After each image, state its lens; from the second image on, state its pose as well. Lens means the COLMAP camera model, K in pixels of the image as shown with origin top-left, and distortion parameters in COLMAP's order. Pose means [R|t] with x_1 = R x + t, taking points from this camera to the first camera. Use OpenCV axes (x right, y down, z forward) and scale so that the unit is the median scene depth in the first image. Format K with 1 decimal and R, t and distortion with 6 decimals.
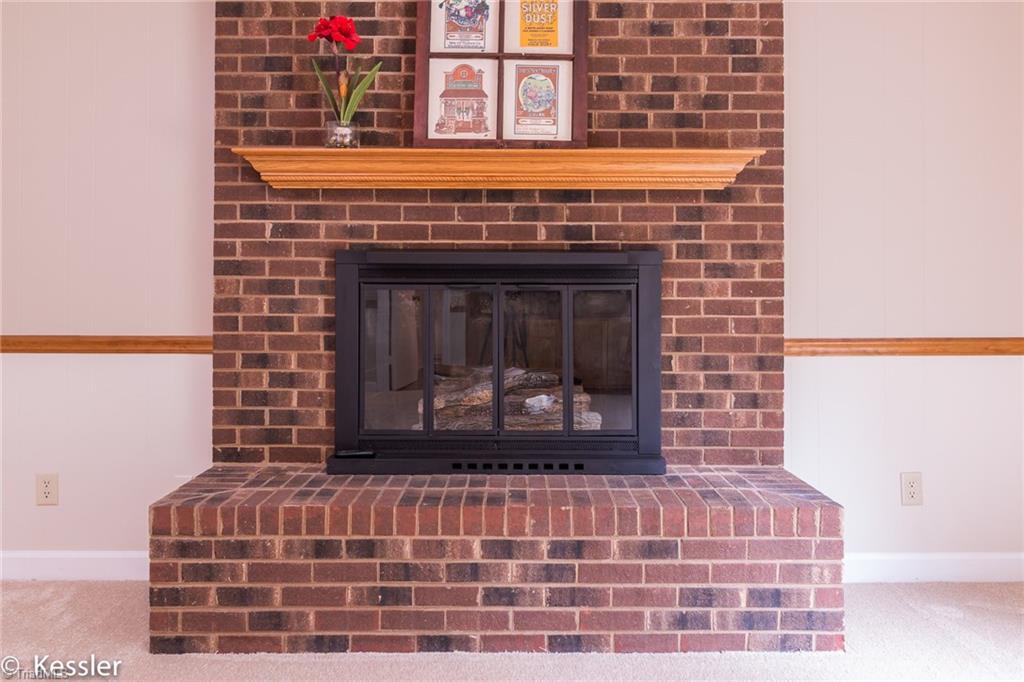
lens RADIAL K [[740.3, 0, 511.8], [0, 740.3, 287.1], [0, 0, 1]] dist [0.002764, 0.000328]
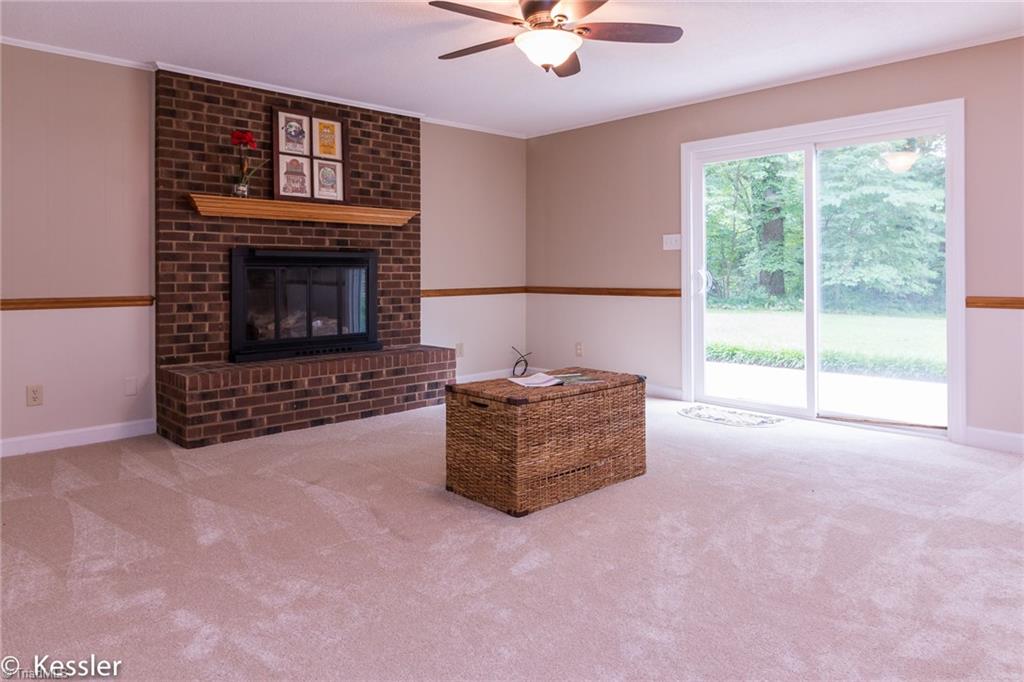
lens RADIAL K [[682.8, 0, 509.3], [0, 682.8, 276.8], [0, 0, 1]] dist [-0.021635, 0.003300]
pose [[0.725175, -0.008158, 0.688516, -0.926048], [-0.003162, 0.999880, 0.015178, -0.005470], [-0.688557, -0.013184, 0.725063, -0.773648]]
